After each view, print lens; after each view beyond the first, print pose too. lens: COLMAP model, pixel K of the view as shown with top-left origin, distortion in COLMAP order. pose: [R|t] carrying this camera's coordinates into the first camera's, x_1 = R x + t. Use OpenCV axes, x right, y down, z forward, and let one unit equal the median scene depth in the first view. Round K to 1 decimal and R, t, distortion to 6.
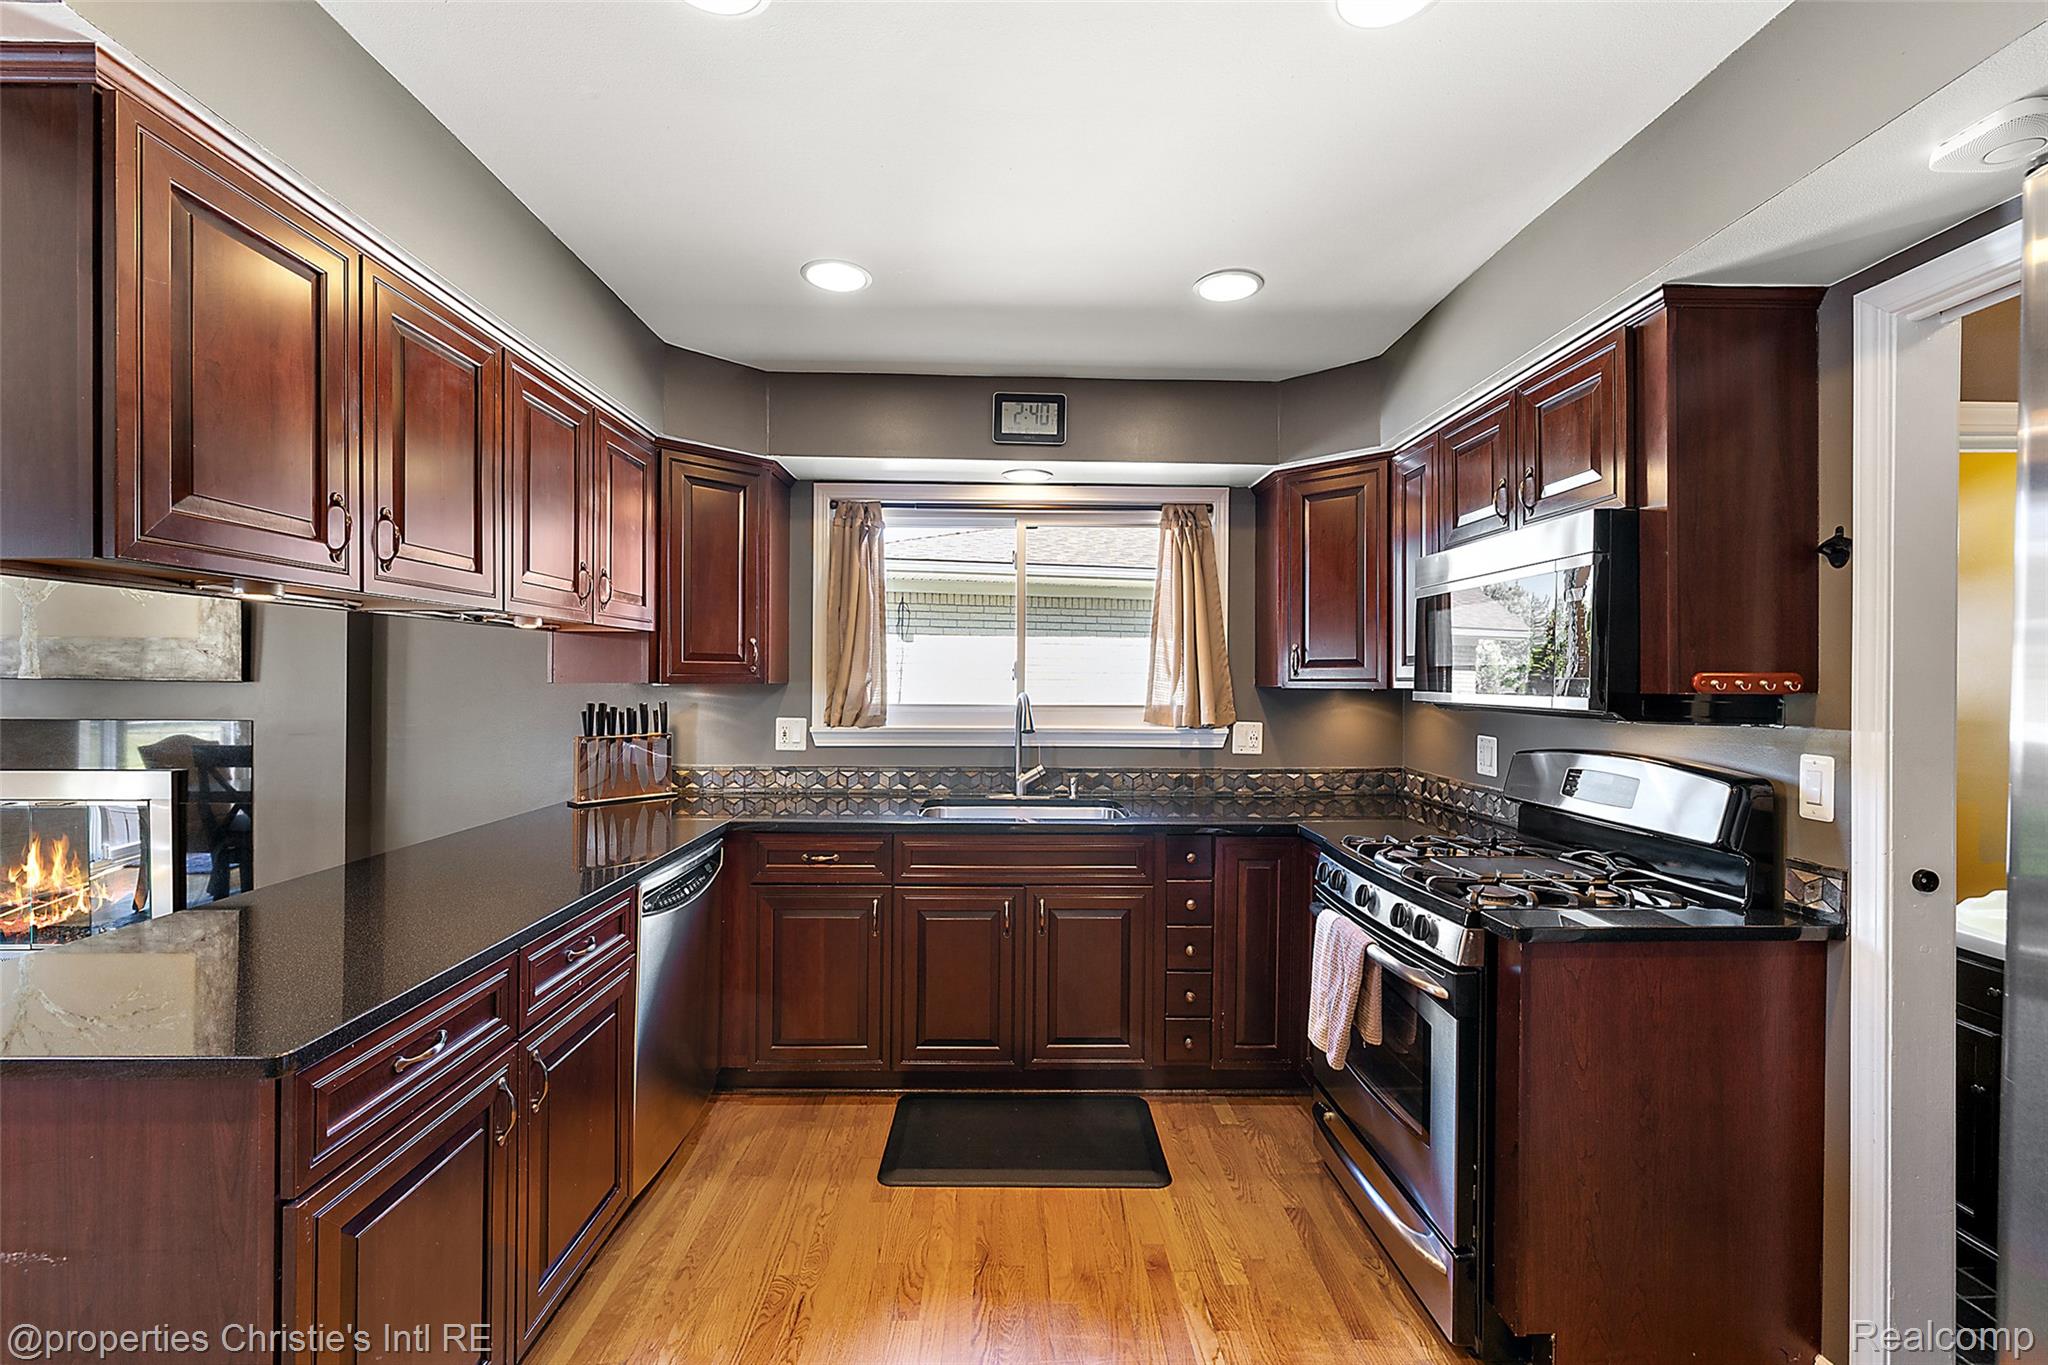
lens RADIAL K [[870.3, 0, 1020.8], [0, 870.3, 676.9], [0, 0, 1]] dist [-0.000464, -0.000094]
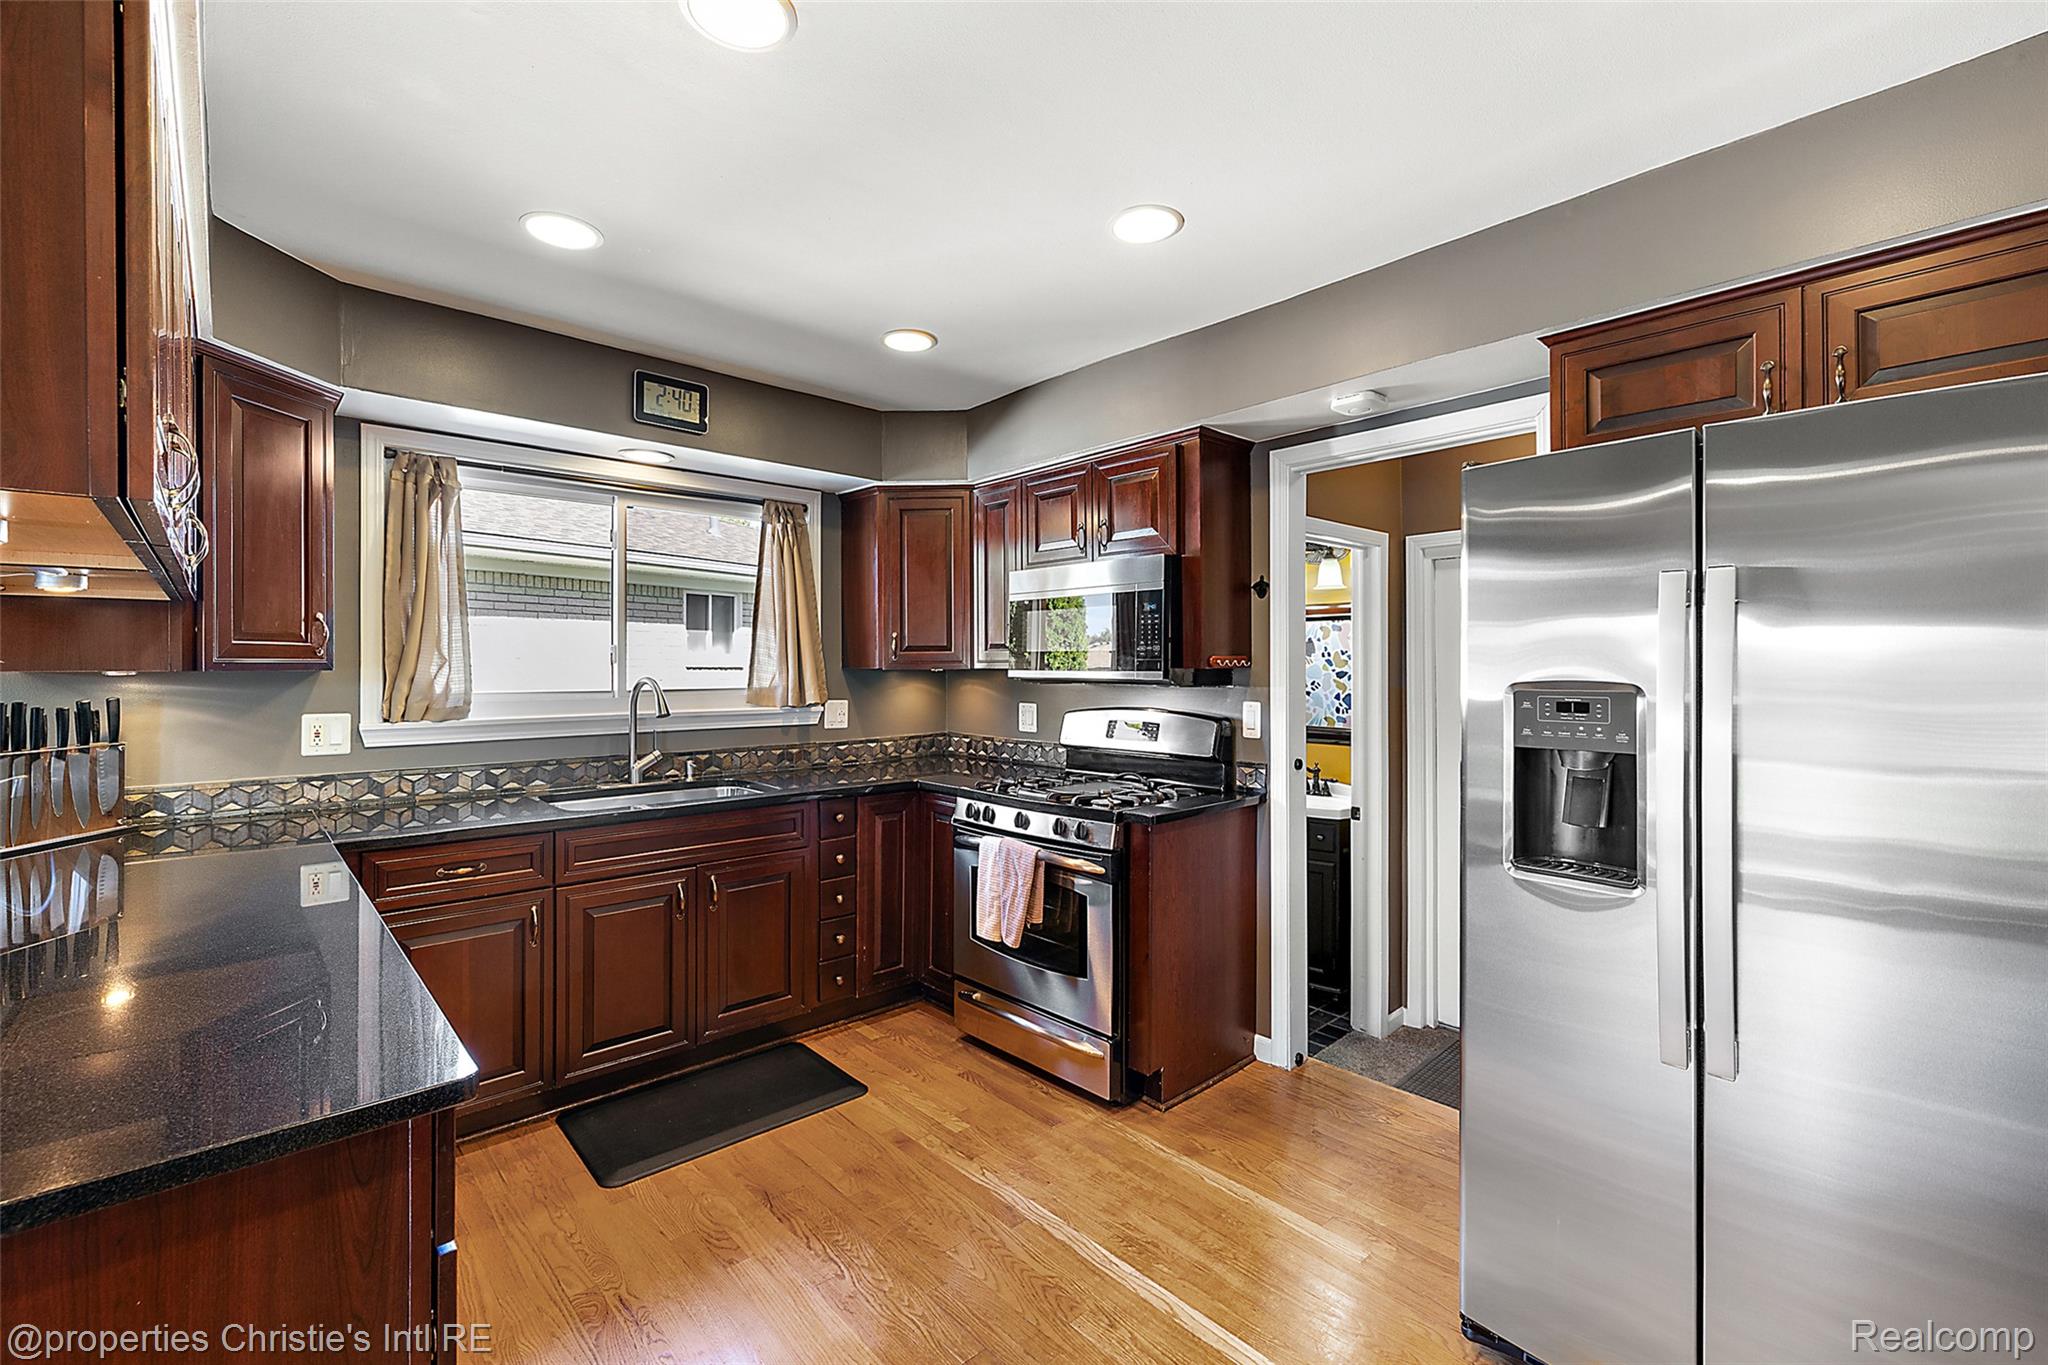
lens RADIAL K [[875.8, 0, 1027.7], [0, 875.8, 662.7], [0, 0, 1]] dist [0.000610, 0.000149]
pose [[0.747882, -0.004834, 0.663814, -0.339147], [0.004491, 0.999987, 0.002222, 0.001516], [-0.663816, 0.001319, 0.747895, -0.023878]]
